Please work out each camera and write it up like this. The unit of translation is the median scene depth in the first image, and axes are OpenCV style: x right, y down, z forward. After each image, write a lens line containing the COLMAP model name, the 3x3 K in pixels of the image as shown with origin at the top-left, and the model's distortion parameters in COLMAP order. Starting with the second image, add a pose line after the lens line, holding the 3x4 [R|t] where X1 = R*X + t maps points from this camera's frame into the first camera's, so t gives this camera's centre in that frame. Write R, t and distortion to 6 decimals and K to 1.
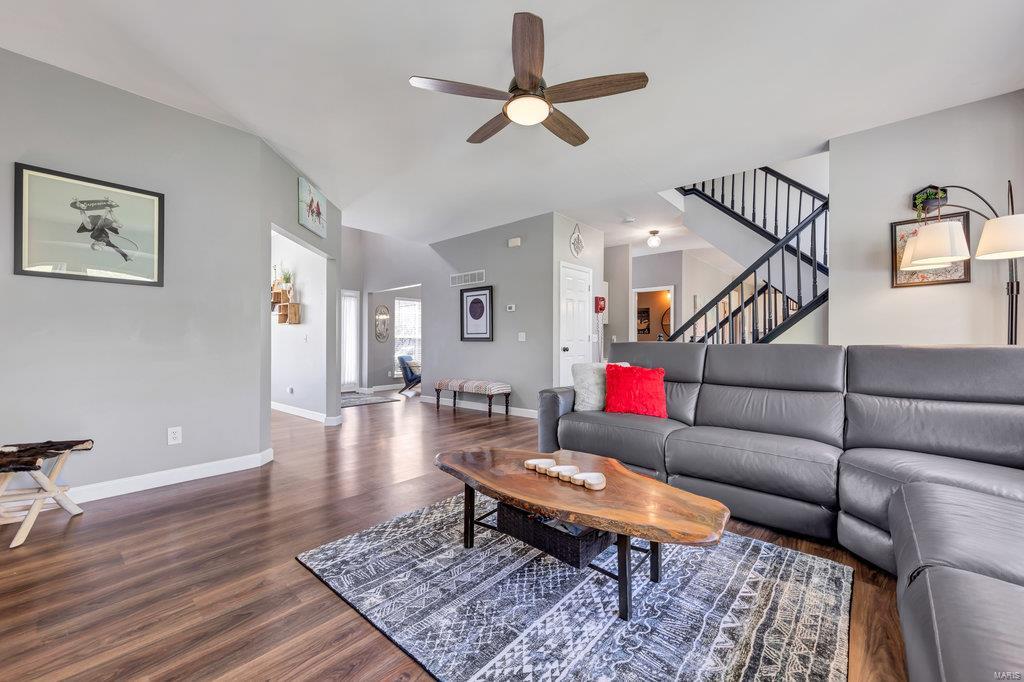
lens RADIAL K [[406.1, 0, 516.2], [0, 406.1, 340.9], [0, 0, 1]] dist [0.007547, -0.000172]
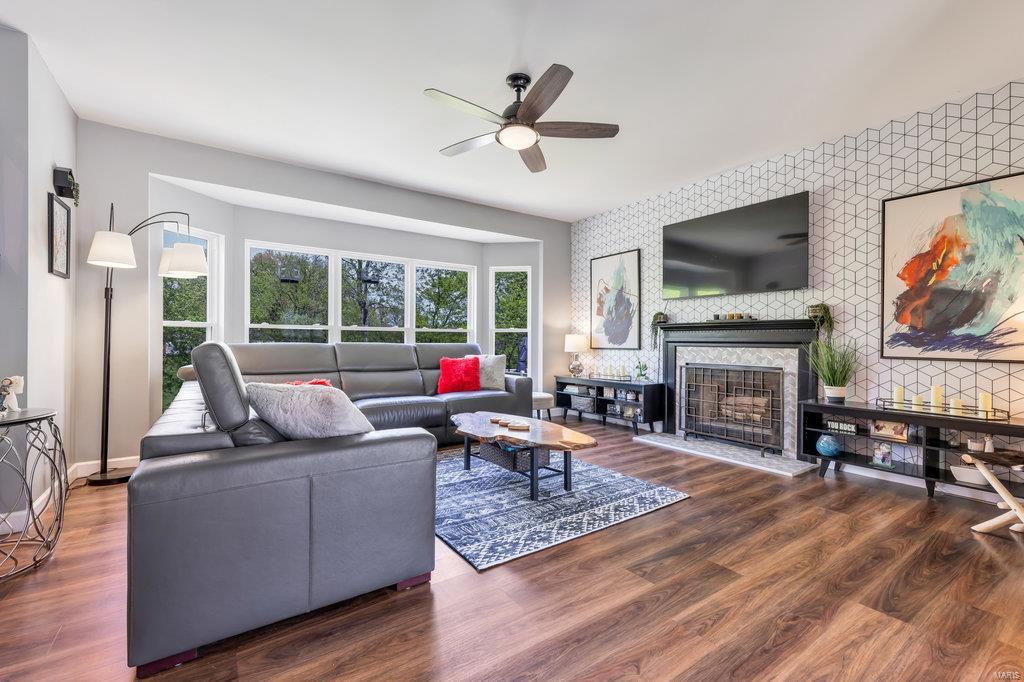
lens RADIAL K [[443.3, 0, 519.9], [0, 443.3, 341.6], [0, 0, 1]] dist [0.001756, 0.000208]
pose [[-0.973656, -0.006700, 0.227923, -0.298180], [-0.006899, 0.999976, -0.000074, 0.000964], [-0.227917, -0.001644, -0.973679, 2.506286]]
